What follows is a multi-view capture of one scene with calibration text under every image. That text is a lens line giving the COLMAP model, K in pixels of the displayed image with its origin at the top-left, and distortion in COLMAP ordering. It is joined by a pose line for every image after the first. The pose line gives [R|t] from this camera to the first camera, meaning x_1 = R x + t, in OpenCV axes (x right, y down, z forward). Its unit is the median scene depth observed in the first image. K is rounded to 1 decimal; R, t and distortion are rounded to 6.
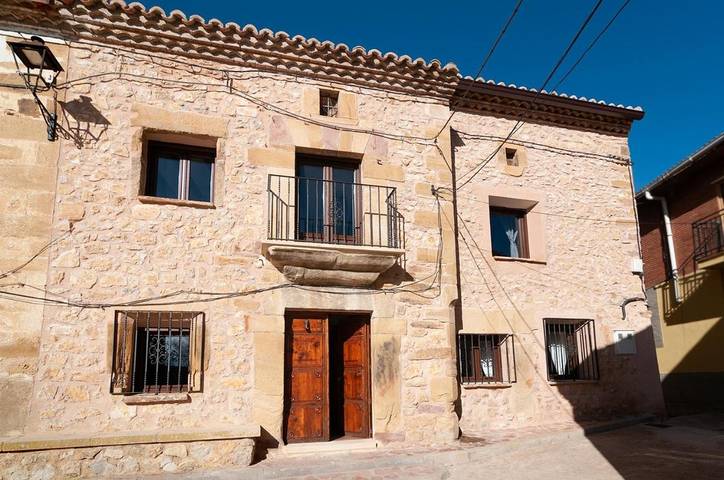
lens RADIAL K [[497.7, 0, 361.8], [0, 497.7, 295.5], [0, 0, 1]] dist [0.002266, 0.000632]
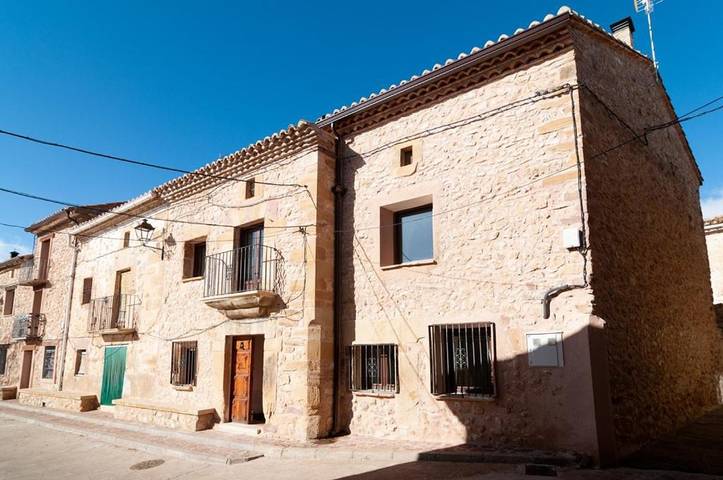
lens RADIAL K [[520.2, 0, 361.5], [0, 520.2, 240.0], [0, 0, 1]] dist [-0.000148, -0.000116]
pose [[0.488305, -0.155958, -0.858624, 1.197528], [0.158506, 0.983386, -0.088477, -0.046111], [0.858157, -0.092893, 0.504913, 0.435510]]
